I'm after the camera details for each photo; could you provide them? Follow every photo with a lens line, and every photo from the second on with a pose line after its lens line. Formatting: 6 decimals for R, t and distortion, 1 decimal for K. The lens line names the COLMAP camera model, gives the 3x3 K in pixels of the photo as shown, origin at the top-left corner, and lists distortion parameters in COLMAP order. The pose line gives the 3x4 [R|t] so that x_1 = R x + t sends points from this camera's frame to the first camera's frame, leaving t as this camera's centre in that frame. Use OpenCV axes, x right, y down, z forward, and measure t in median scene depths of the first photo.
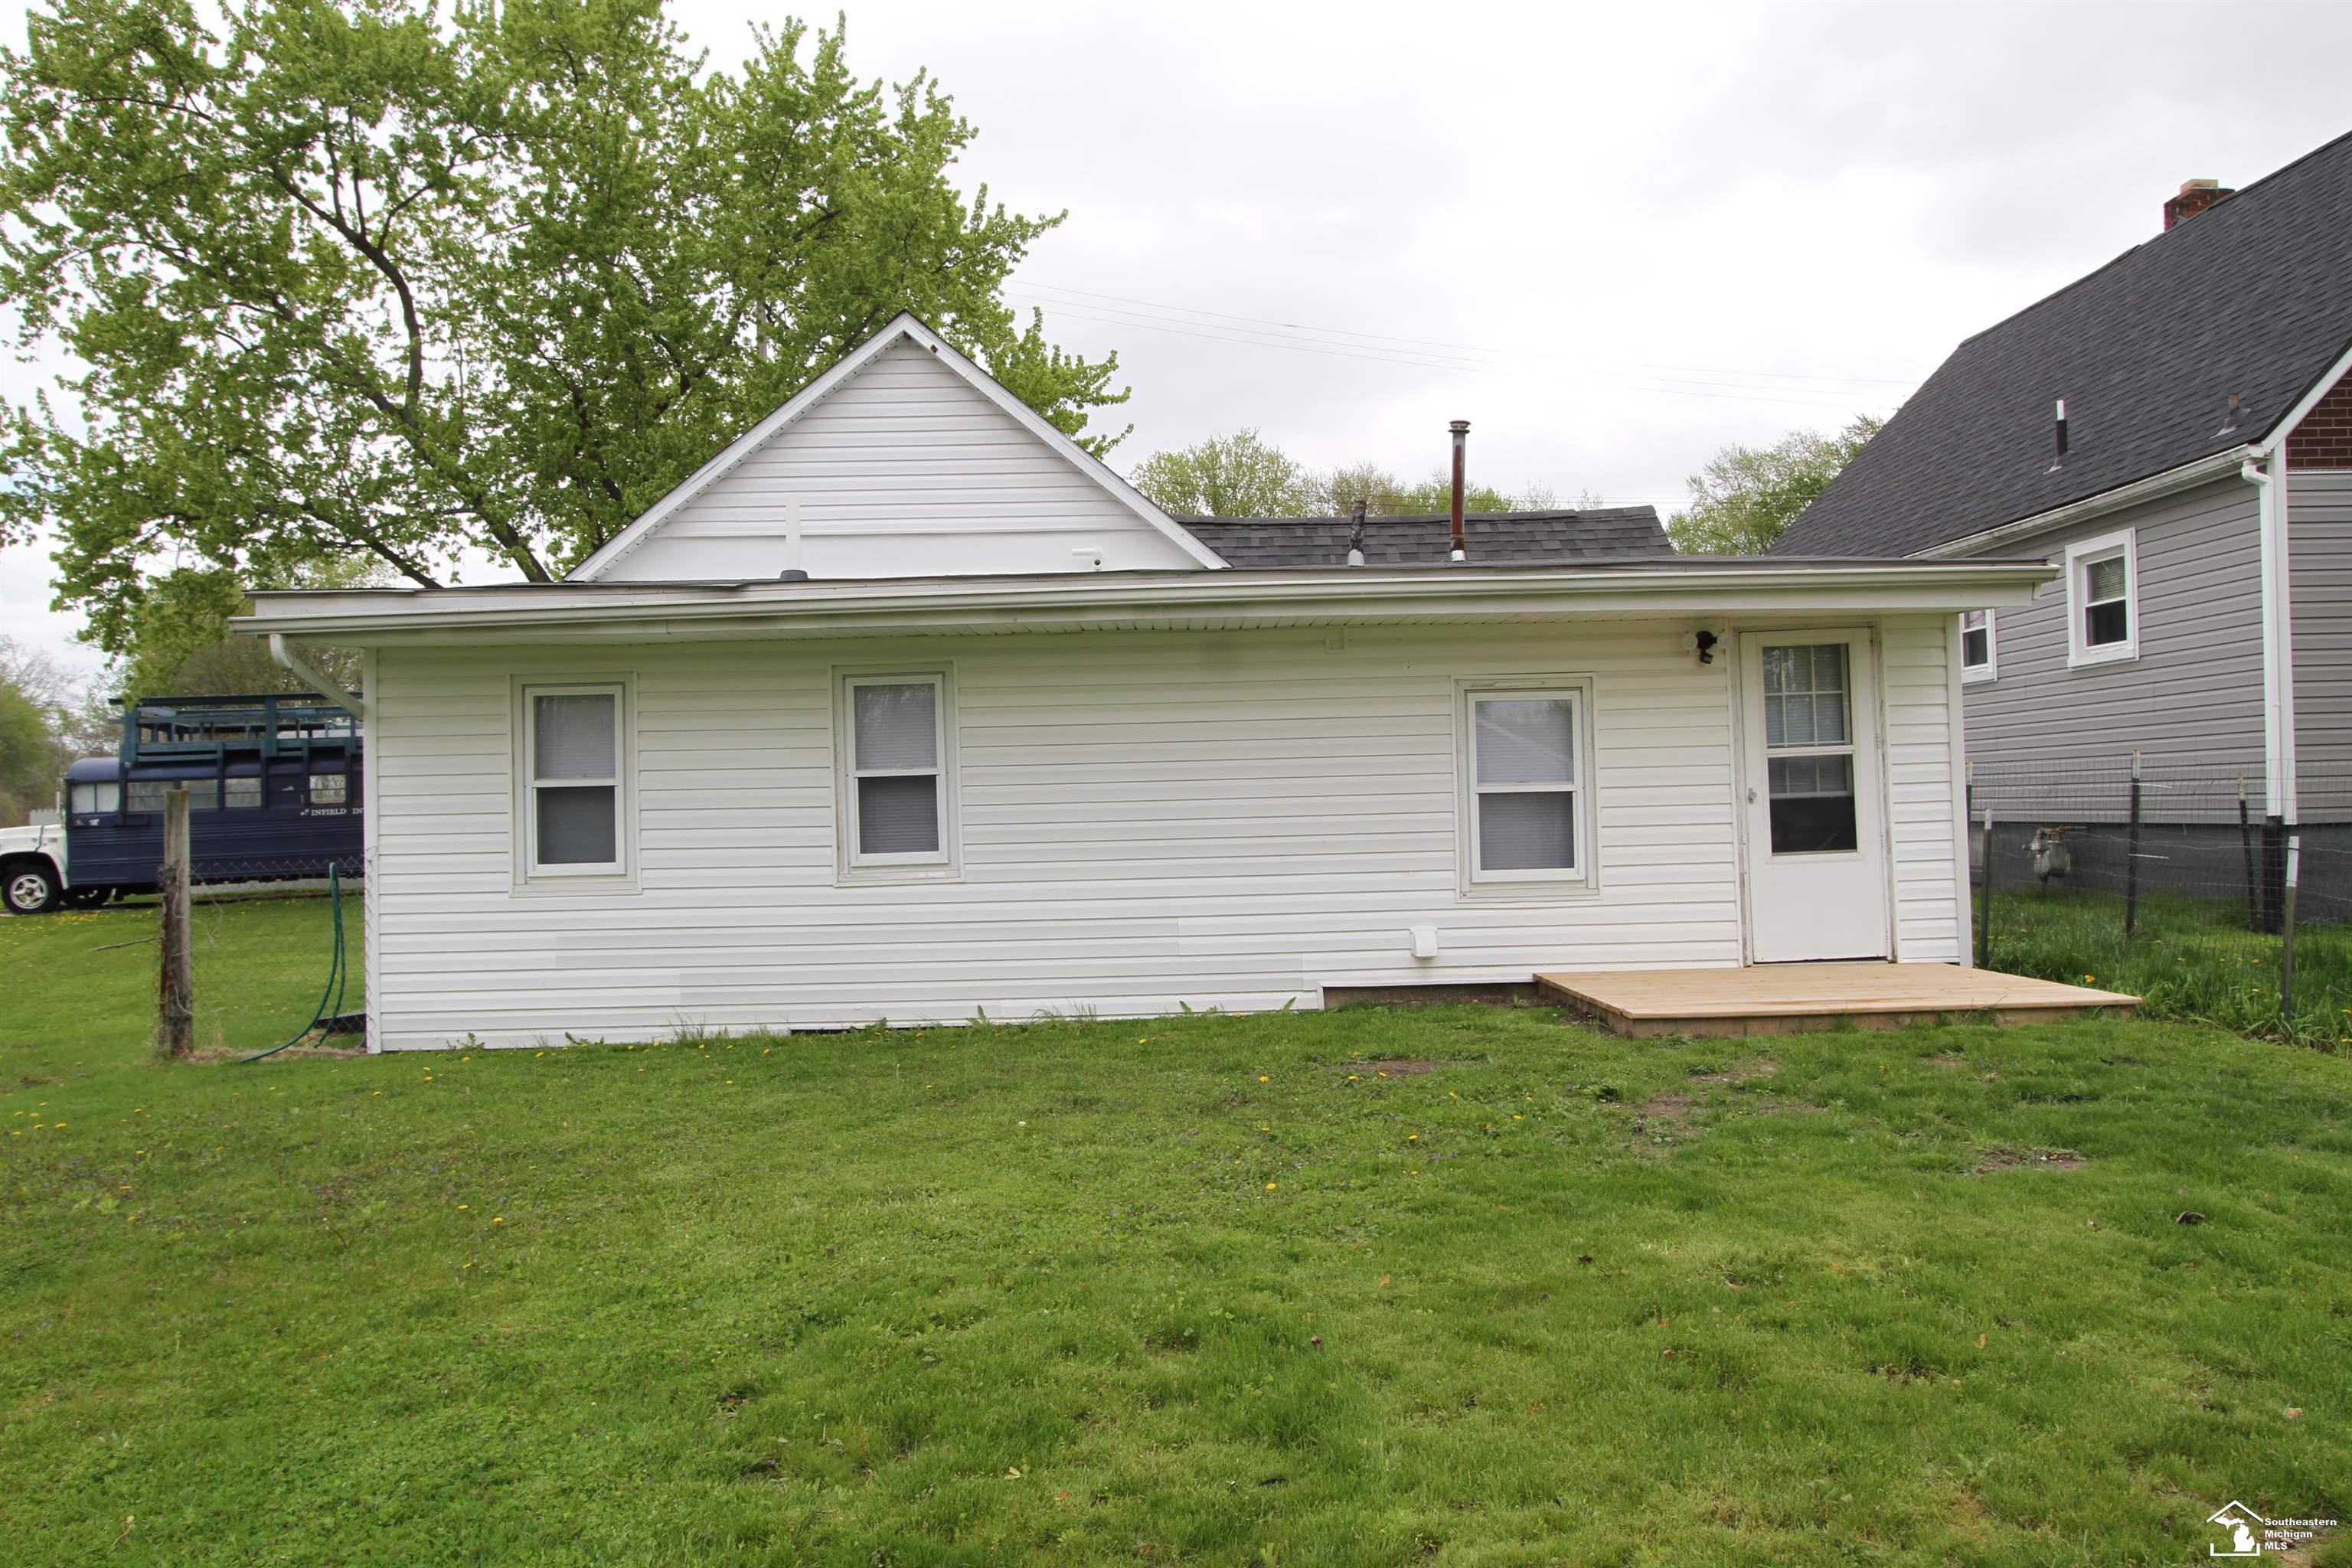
lens RADIAL K [[1573.5, 0, 1176.0], [0, 1573.5, 784.0], [0, 0, 1]] dist [0.002548, 0.000885]
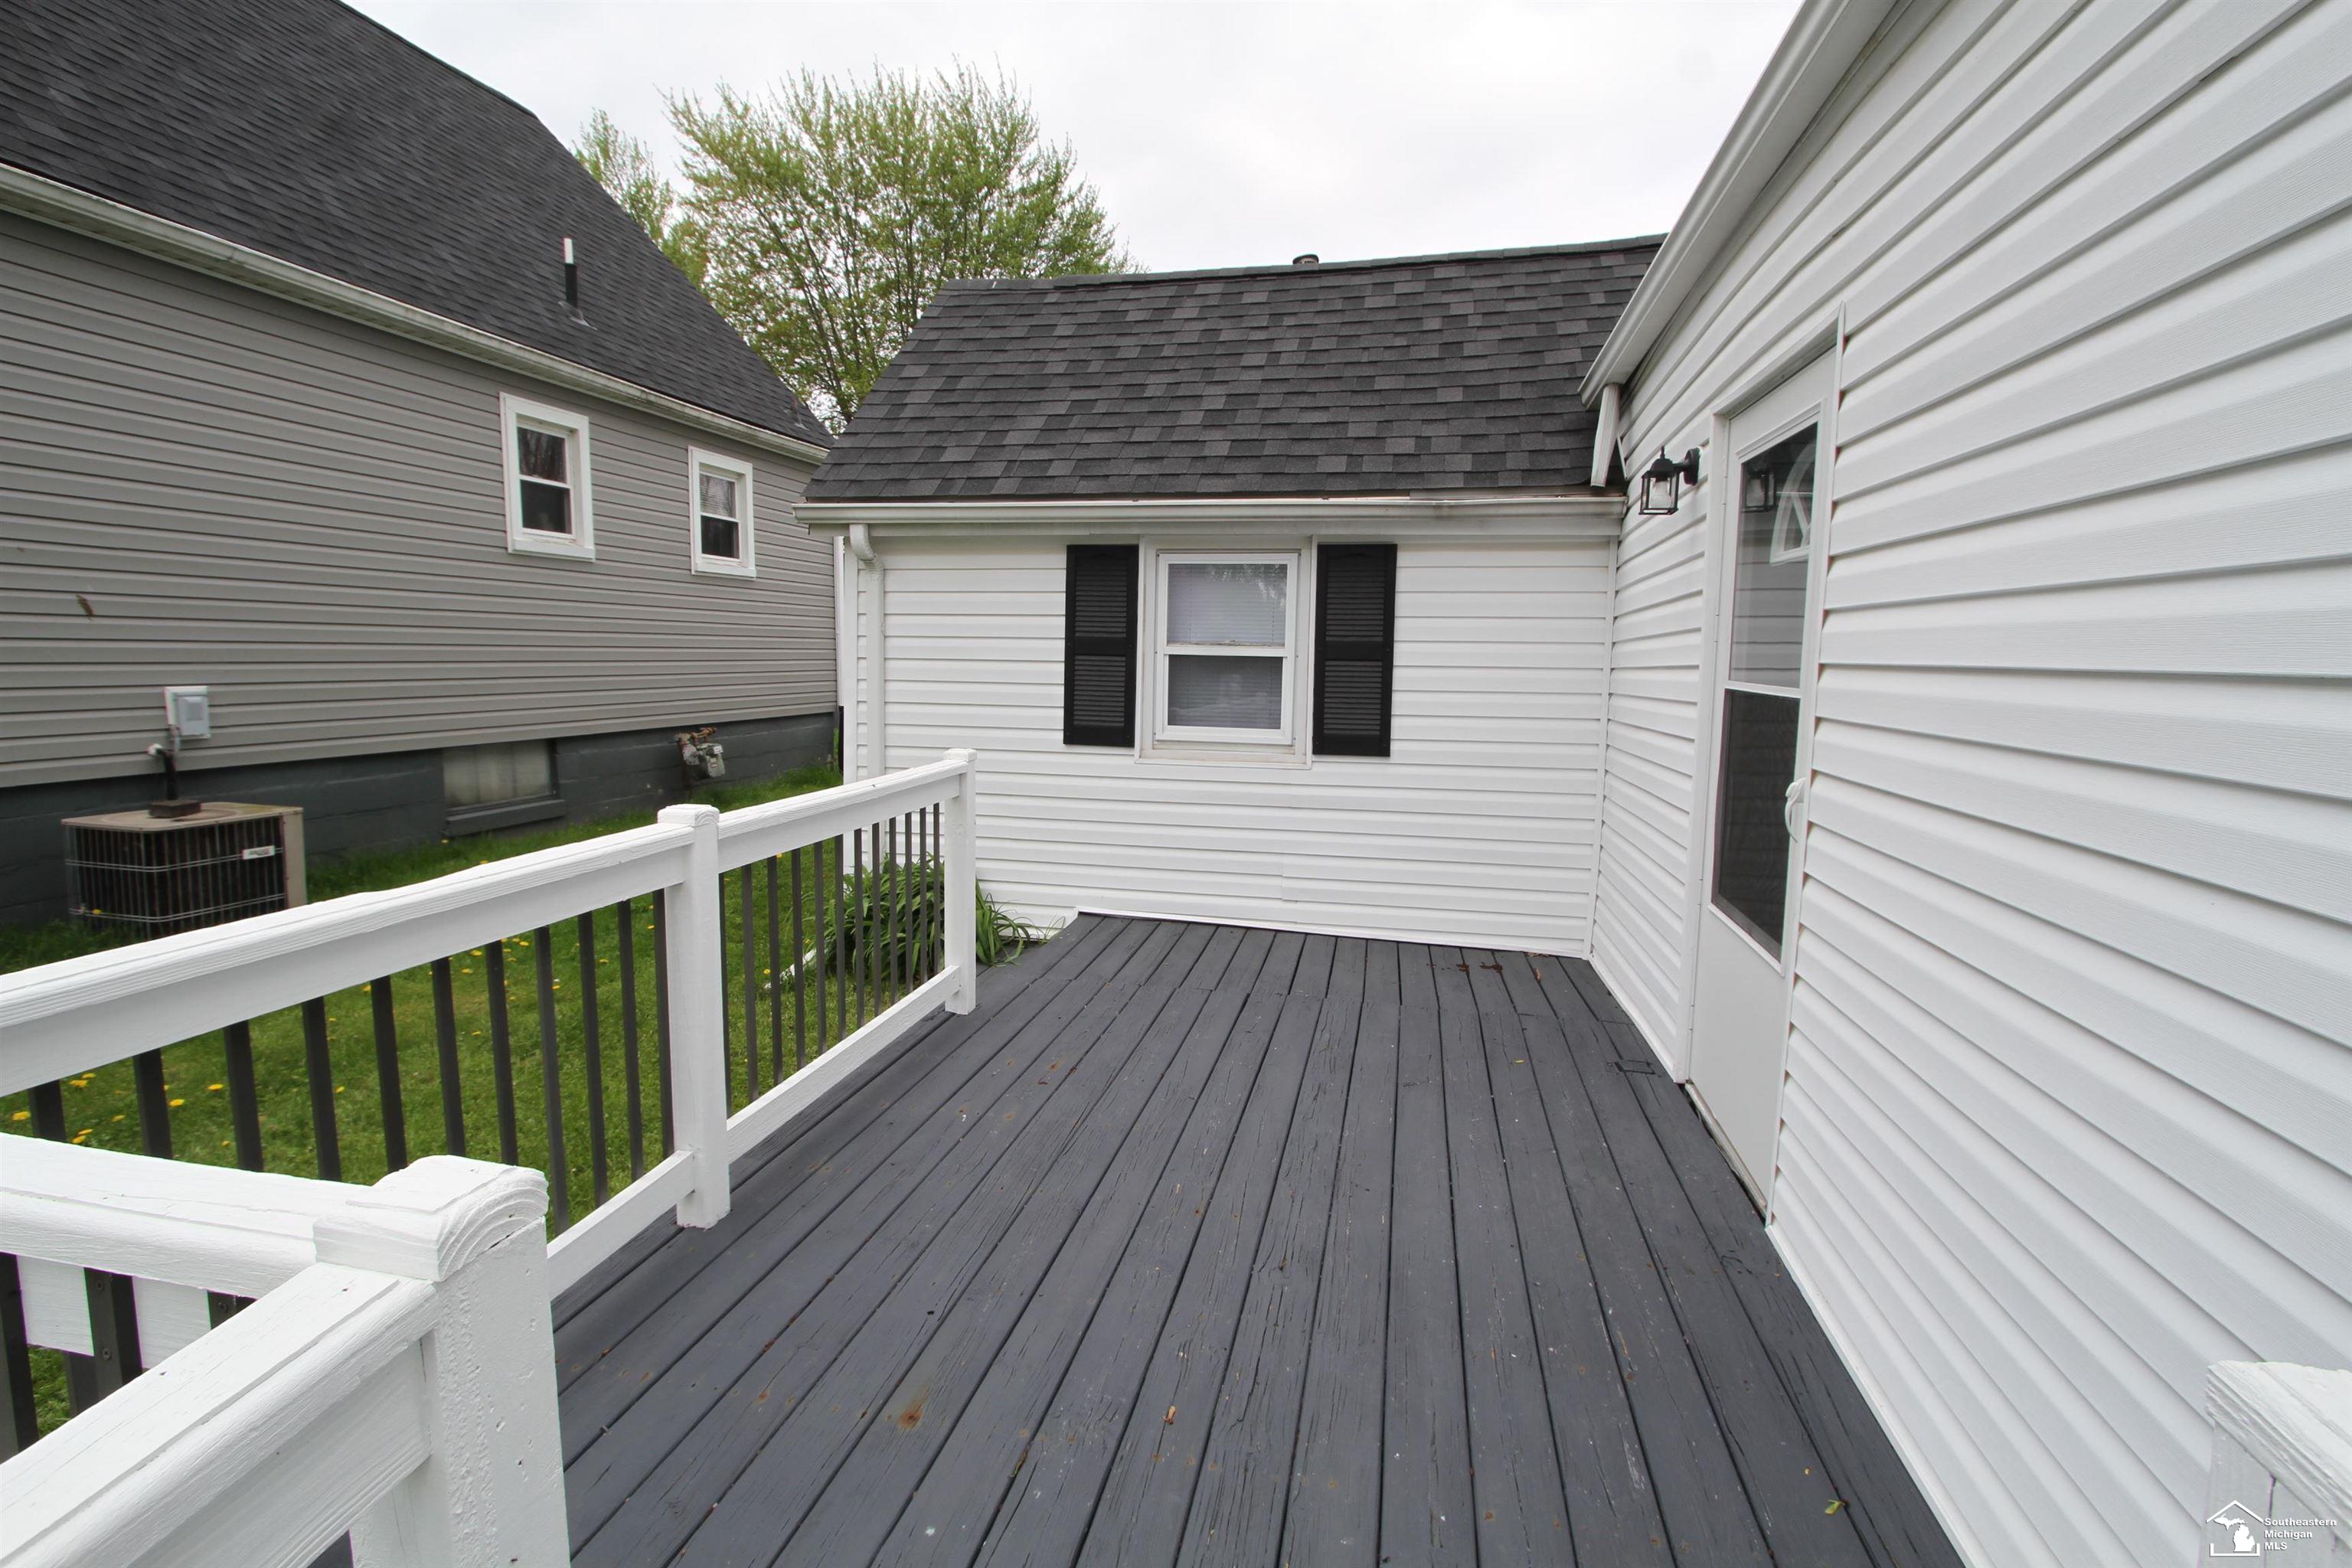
lens RADIAL K [[1085.6, 0, 1163.1], [0, 1085.6, 788.4], [0, 0, 1]] dist [-0.001986, -0.000914]
pose [[-0.968921, -0.015857, 0.246863, 0.096519], [0.011601, 0.993932, 0.109378, -0.006978], [-0.247099, 0.108843, -0.962858, 1.523130]]
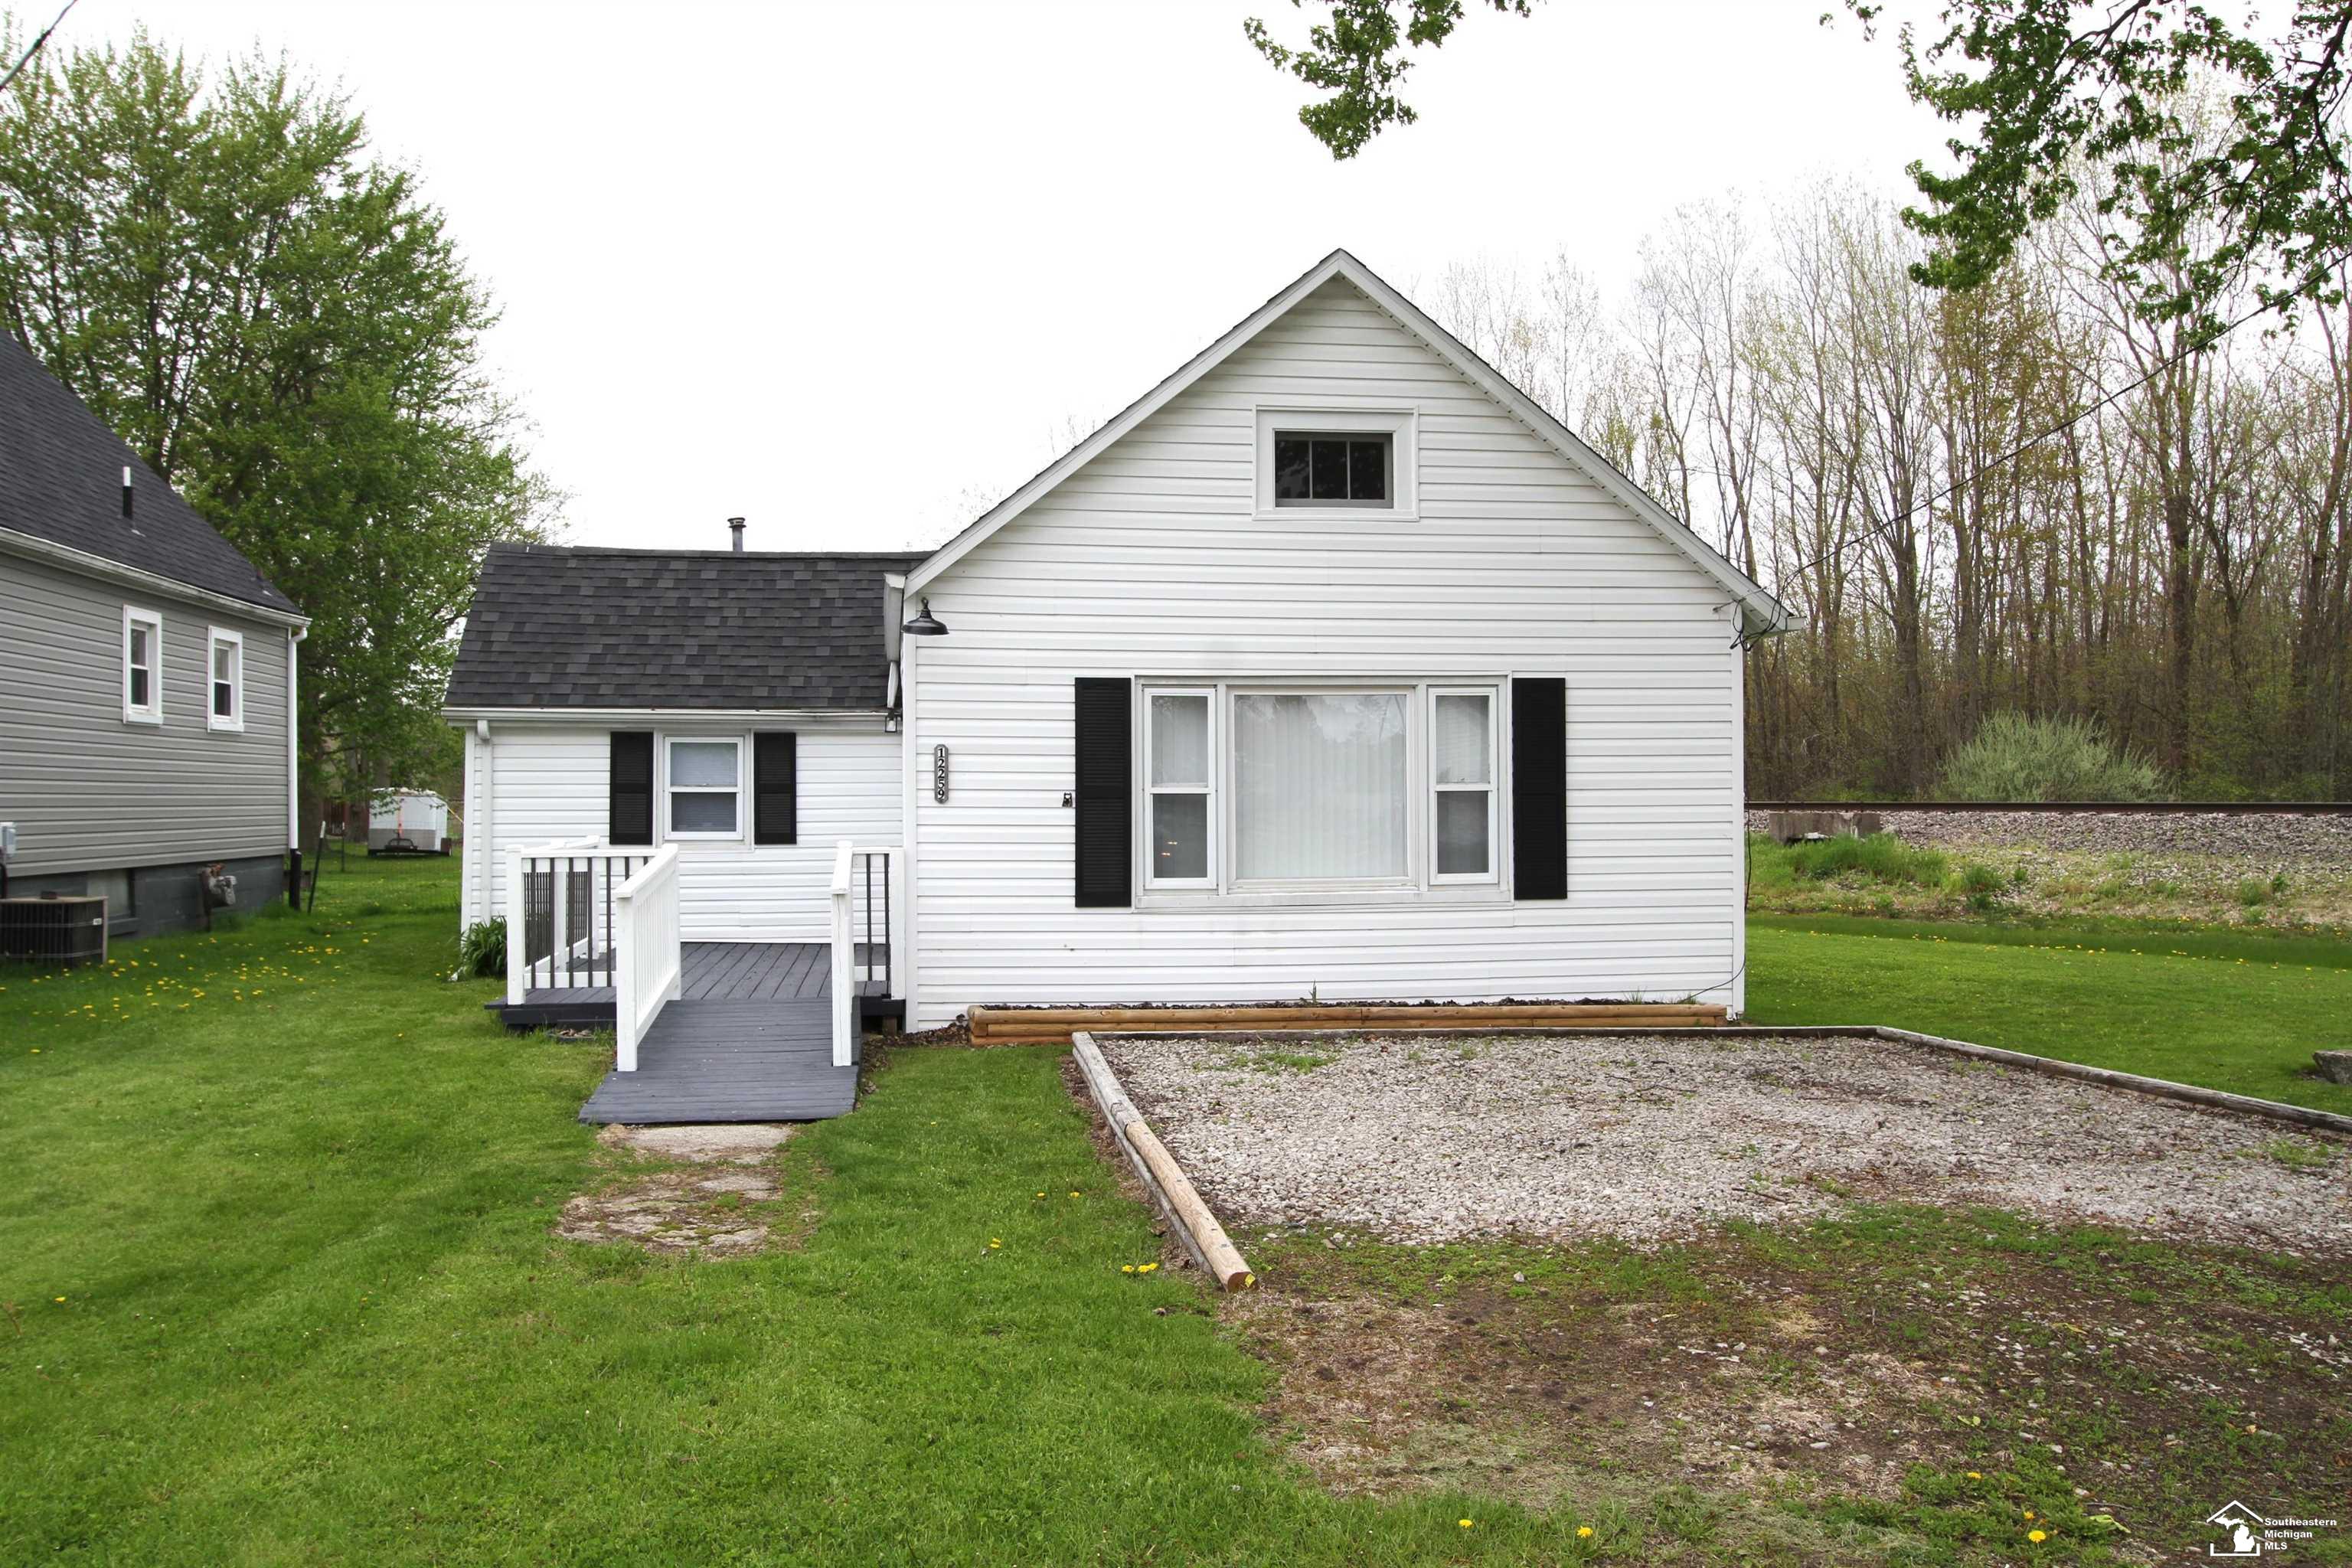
lens RADIAL K [[1895.3, 0, 1176.0], [0, 1895.3, 784.0], [0, 0, 1]] dist [0.000656, 0.003805]
pose [[-0.992890, 0.029936, -0.115209, 0.013825], [0.031469, 0.999438, -0.011511, 0.006353], [0.114799, -0.015055, -0.993275, 2.348138]]
